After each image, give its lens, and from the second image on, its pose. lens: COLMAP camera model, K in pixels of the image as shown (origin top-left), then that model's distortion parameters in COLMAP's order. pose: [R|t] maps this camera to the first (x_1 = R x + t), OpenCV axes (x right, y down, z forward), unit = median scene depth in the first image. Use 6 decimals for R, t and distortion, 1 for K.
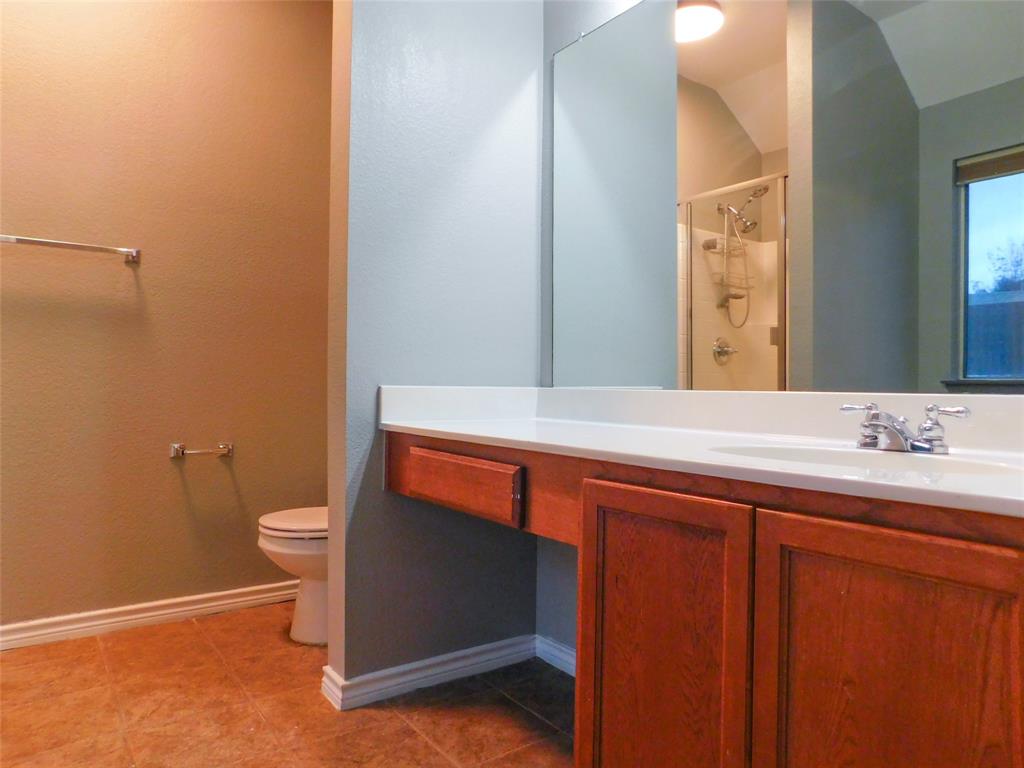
lens RADIAL K [[687.0, 0, 501.4], [0, 687.0, 381.6], [0, 0, 1]] dist [-0.062903, 0.062929]
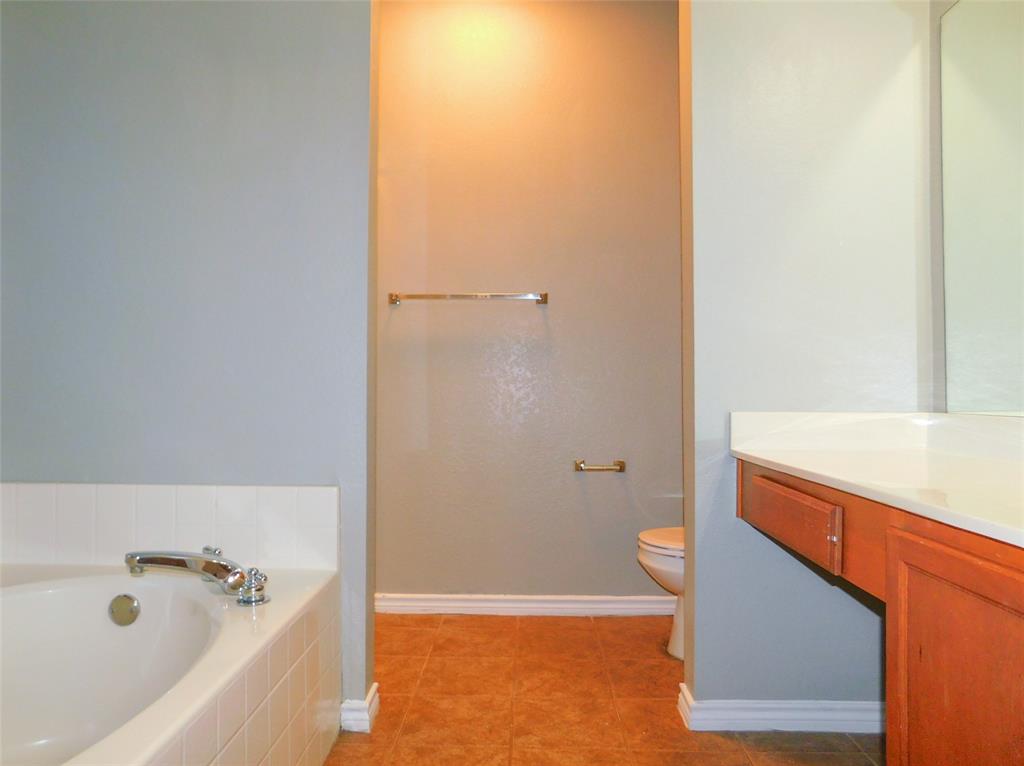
lens RADIAL K [[676.4, 0, 511.8], [0, 676.4, 379.8], [0, 0, 1]] dist [-0.059282, 0.046961]
pose [[0.795889, -0.029573, -0.604720, 0.170433], [0.012019, 0.999381, -0.033054, -0.015184], [0.605323, 0.019039, 0.795752, 0.019945]]
